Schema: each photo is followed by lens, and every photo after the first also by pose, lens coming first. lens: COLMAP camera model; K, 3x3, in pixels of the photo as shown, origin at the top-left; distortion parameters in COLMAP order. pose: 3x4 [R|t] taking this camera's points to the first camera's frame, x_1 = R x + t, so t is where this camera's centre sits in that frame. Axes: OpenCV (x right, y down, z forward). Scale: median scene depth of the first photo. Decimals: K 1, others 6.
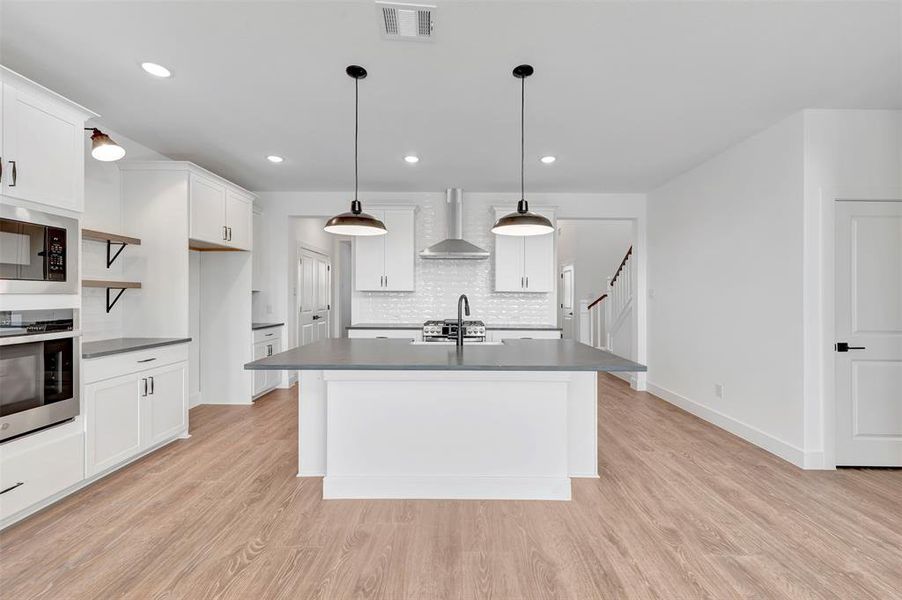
lens RADIAL K [[378.8, 0, 456.4], [0, 378.8, 300.1], [0, 0, 1]] dist [0.000839, -0.000005]
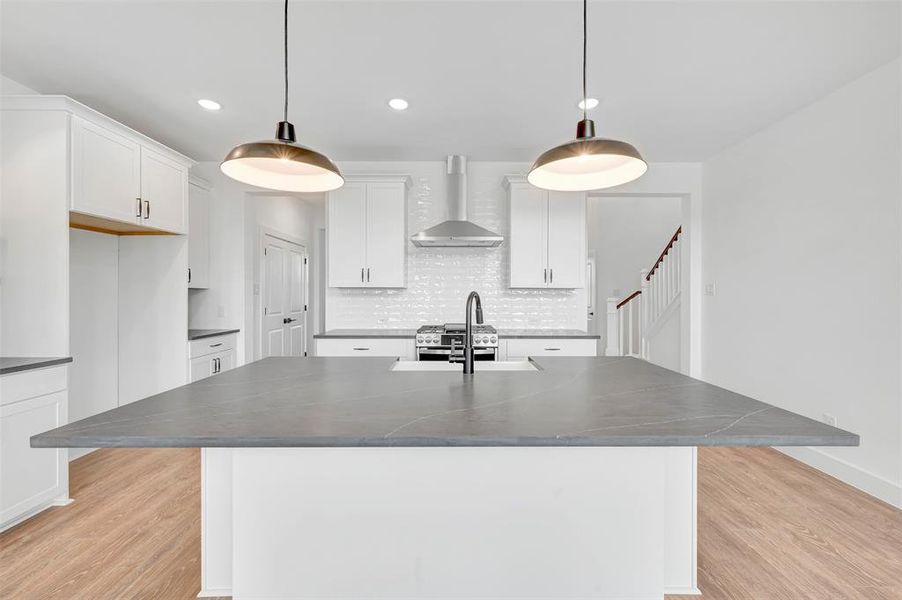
lens RADIAL K [[356.7, 0, 454.6], [0, 356.7, 299.5], [0, 0, 1]] dist [-0.007808, -0.000086]
pose [[0.999985, -0.003804, -0.003910, -0.007592], [0.003828, 0.999975, 0.006019, -0.003375], [0.003887, -0.006034, 0.999974, 0.277198]]
